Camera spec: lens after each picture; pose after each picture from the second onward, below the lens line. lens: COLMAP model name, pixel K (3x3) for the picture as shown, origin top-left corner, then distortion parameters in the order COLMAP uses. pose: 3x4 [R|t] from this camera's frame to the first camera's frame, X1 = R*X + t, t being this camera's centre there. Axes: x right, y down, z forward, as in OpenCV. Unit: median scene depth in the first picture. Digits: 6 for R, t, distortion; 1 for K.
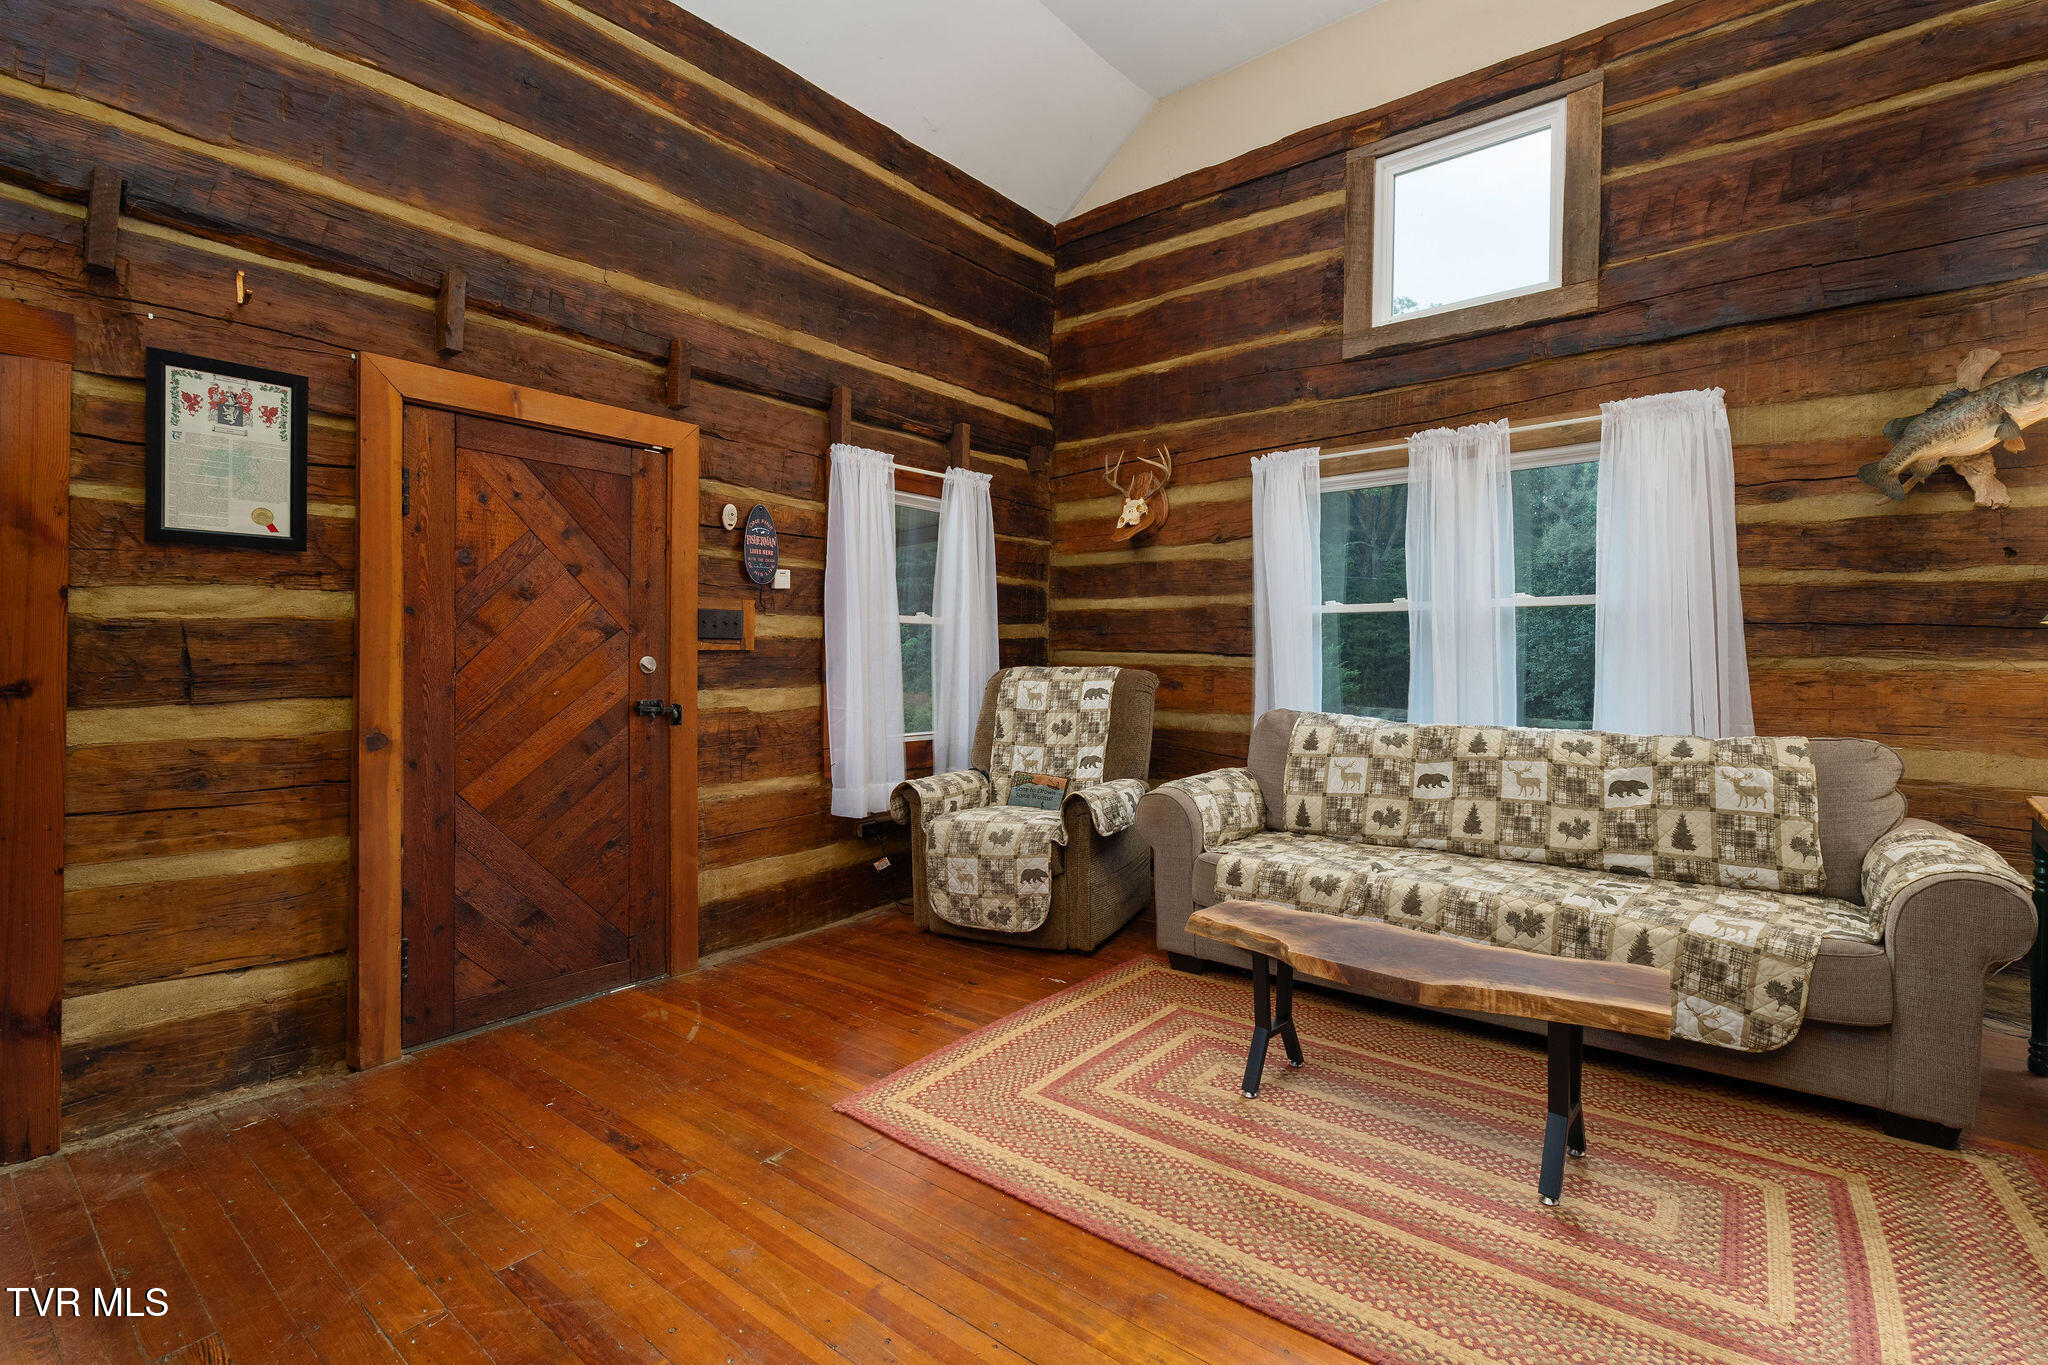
lens RADIAL K [[928.8, 0, 1042.2], [0, 928.8, 660.2], [0, 0, 1]] dist [-0.004017, 0.000395]
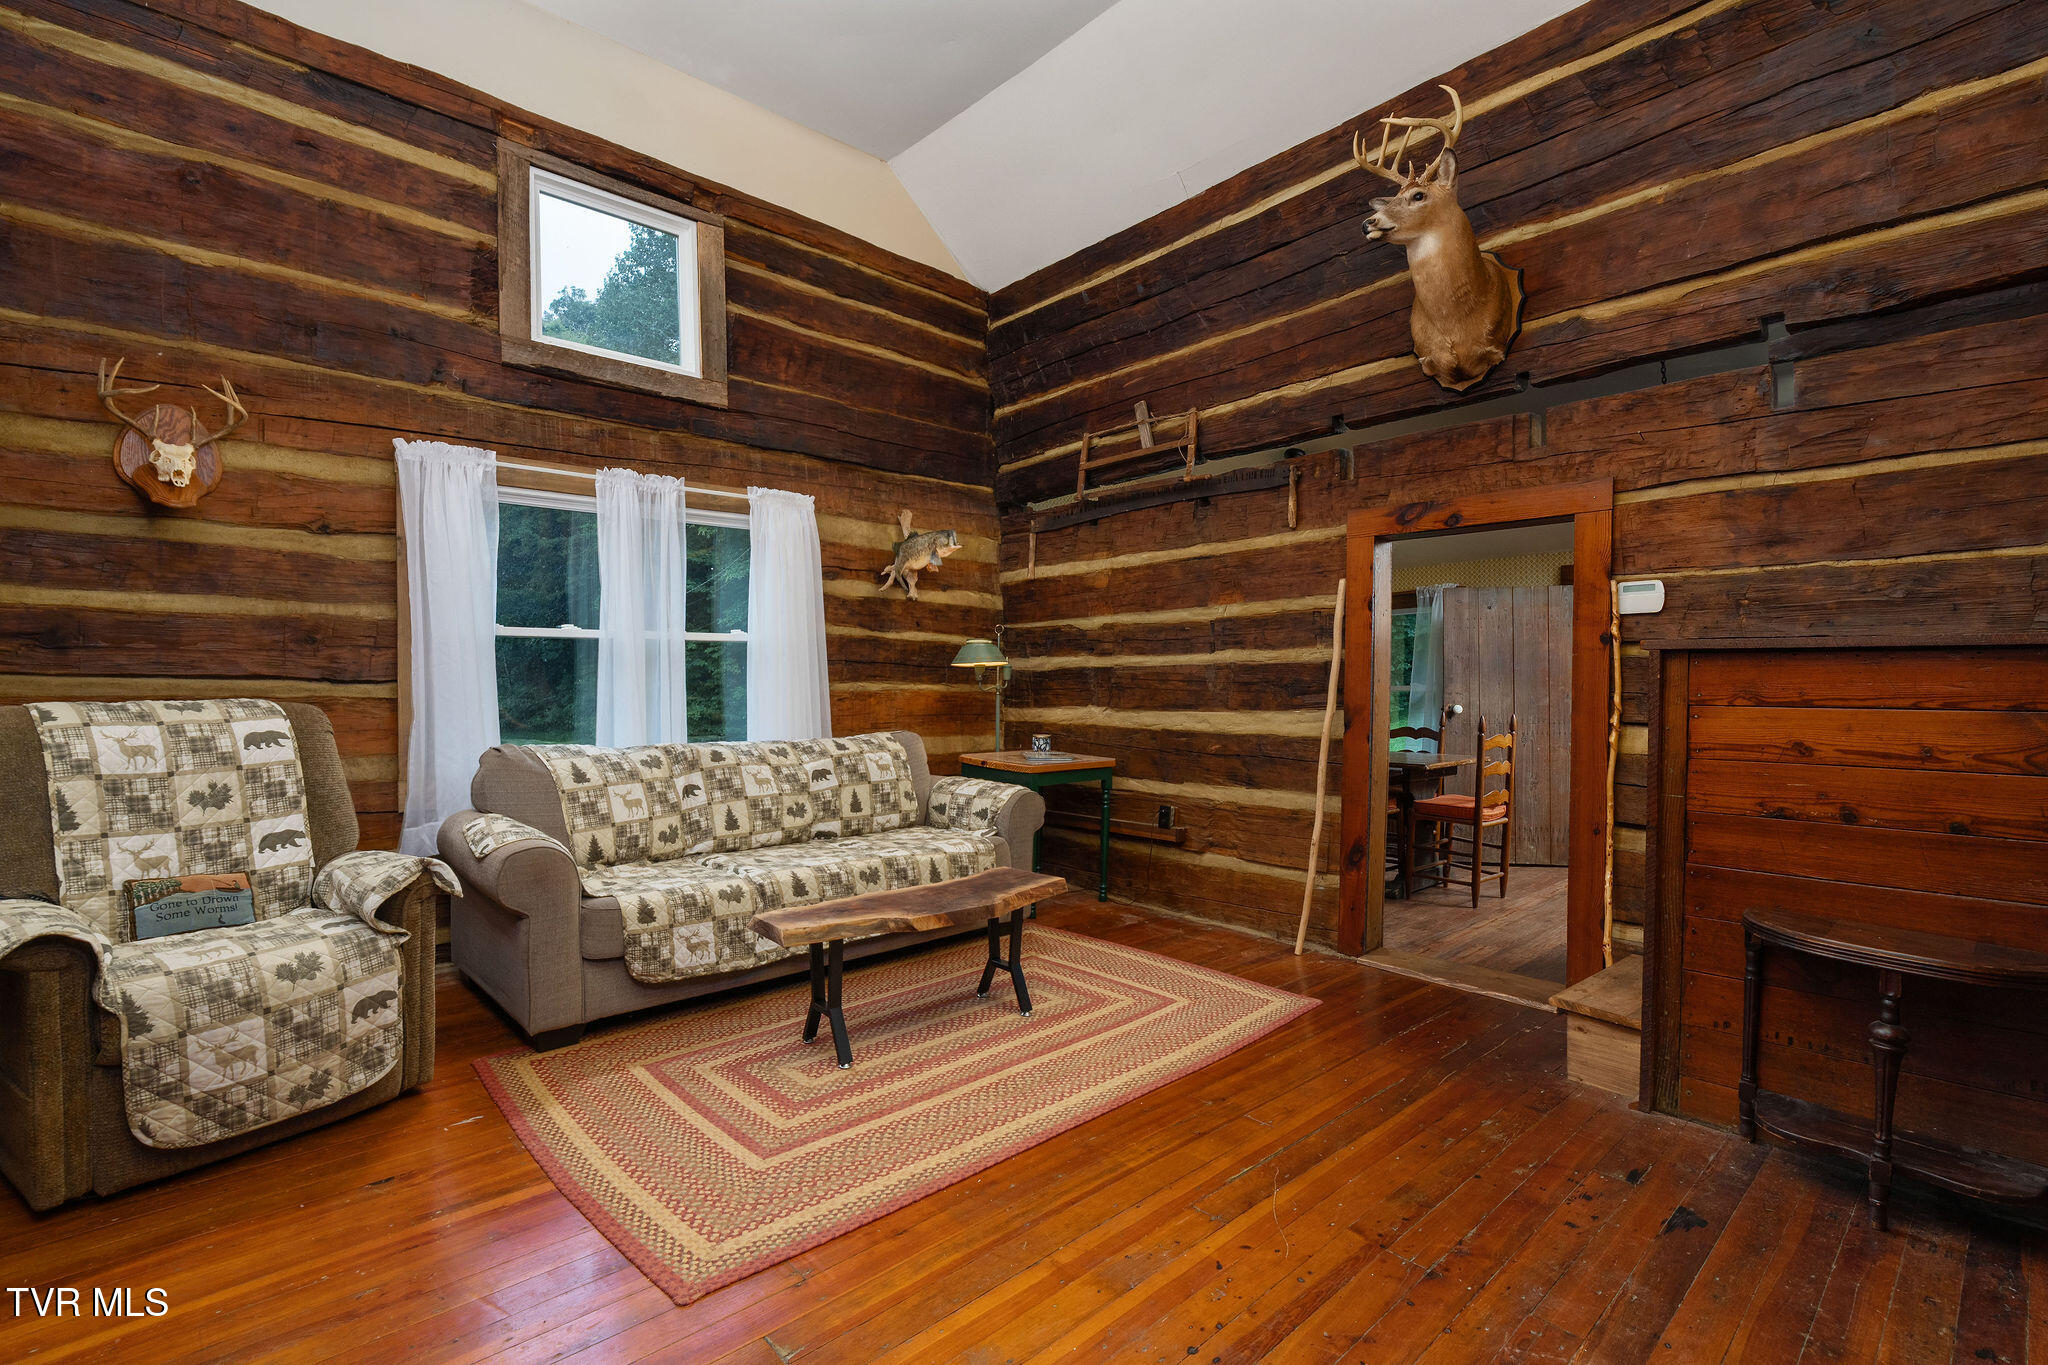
lens RADIAL K [[939.3, 0, 1009.1], [0, 939.3, 681.4], [0, 0, 1]] dist [-0.015722, 0.005569]
pose [[0.163465, -0.001200, 0.986548, -0.588201], [0.006217, 0.999981, 0.000187, -0.003239], [-0.986530, 0.006102, 0.163469, 0.406582]]
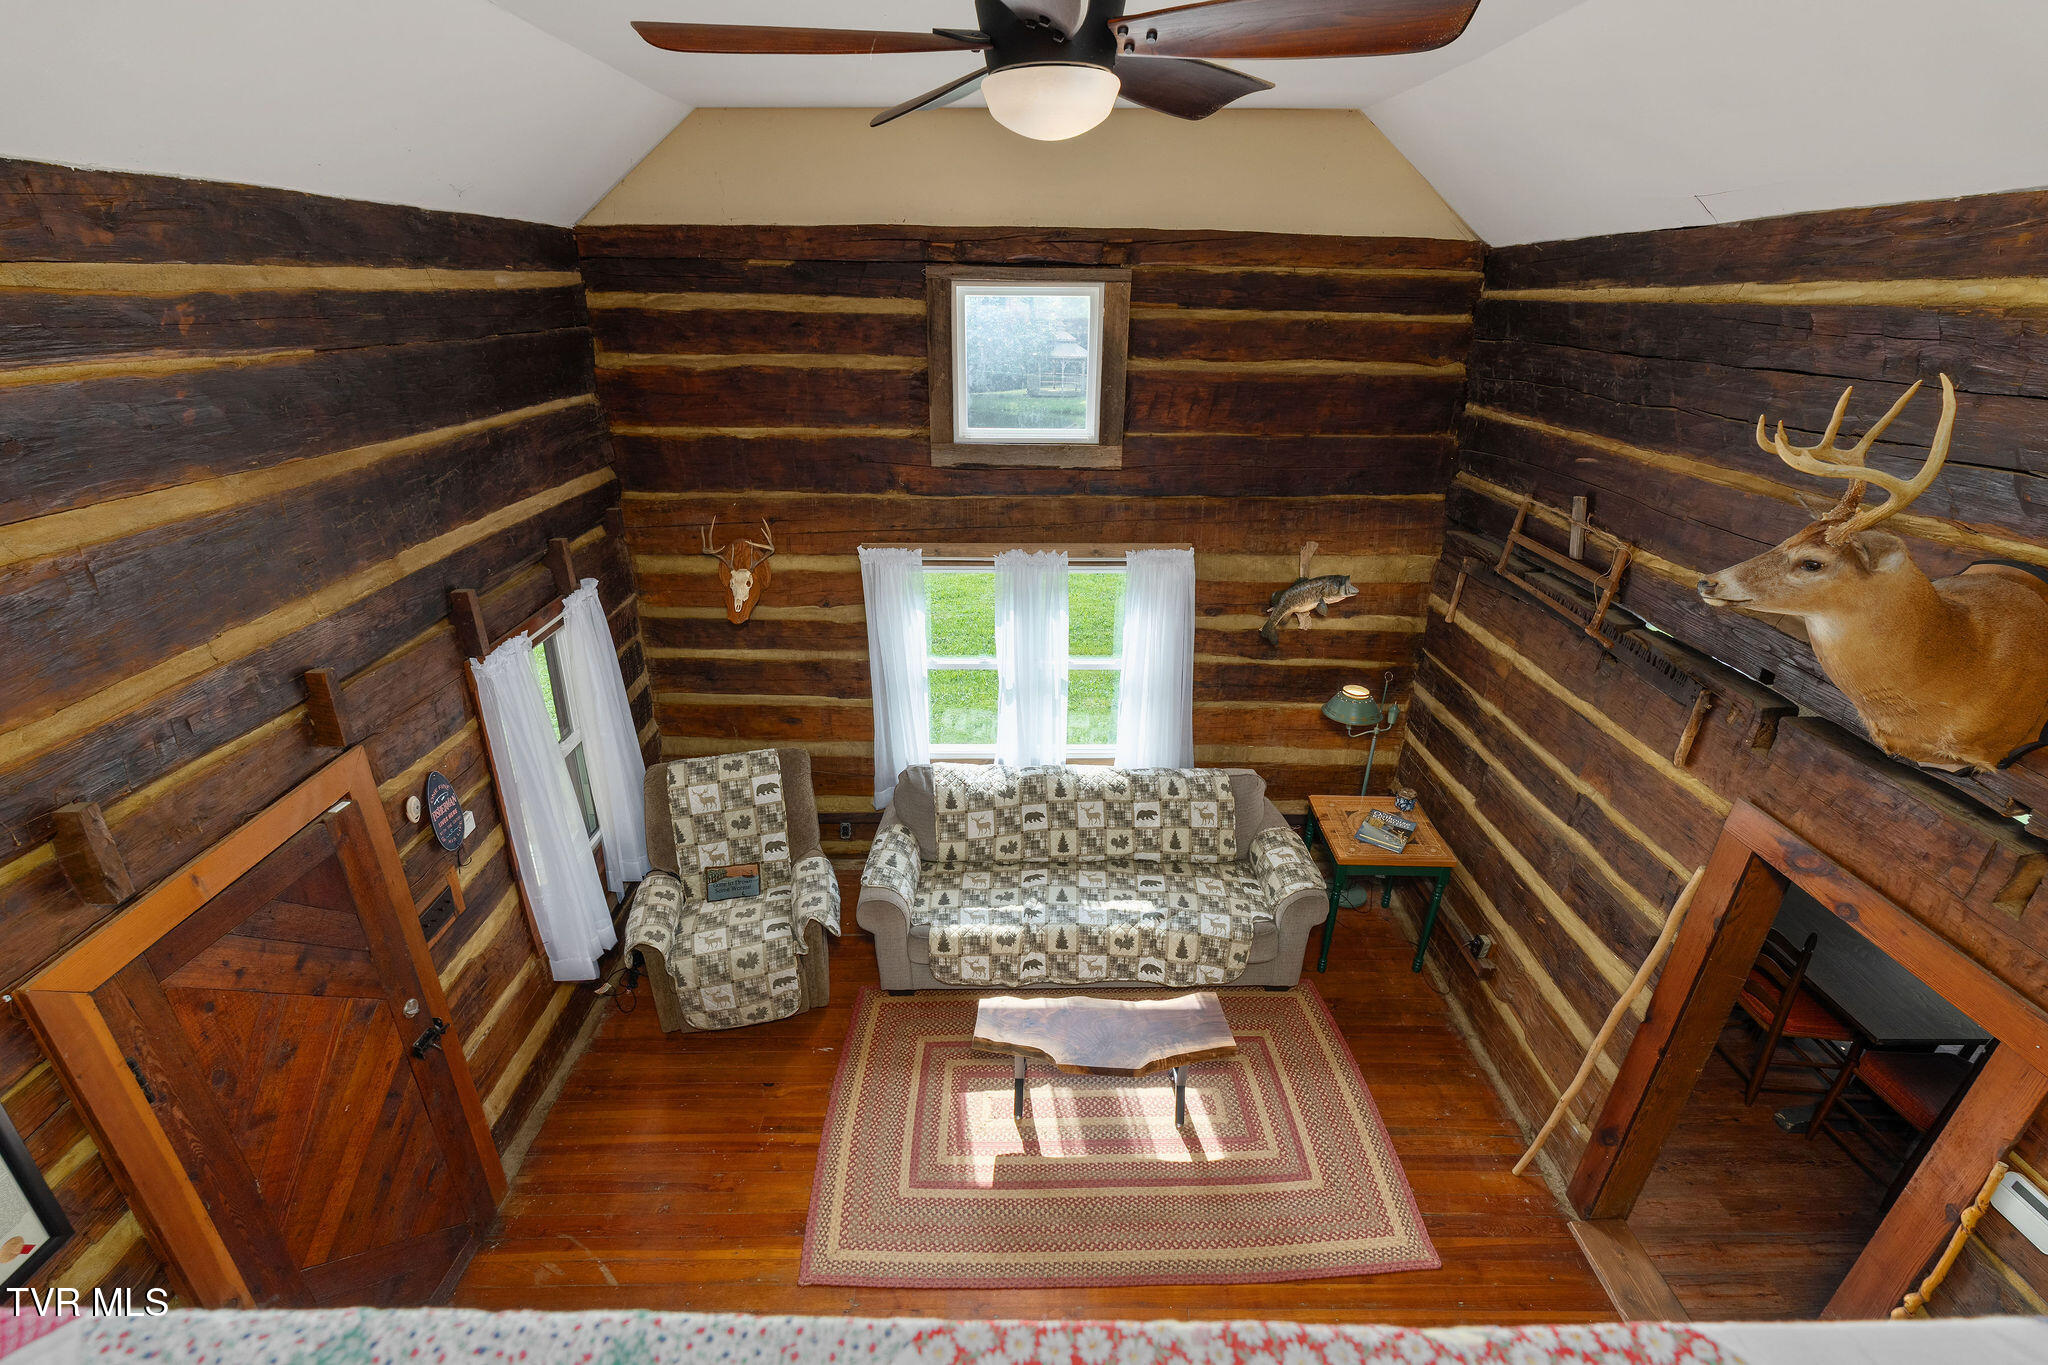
lens RADIAL K [[885.8, 0, 1026.8], [0, 885.8, 669.5], [0, 0, 1]] dist [-0.003557, 0.000290]
pose [[0.777663, -0.244086, 0.579363, -0.333240], [-0.005195, 0.919027, 0.394161, -0.609568], [-0.628660, -0.309534, 0.713425, 0.061733]]
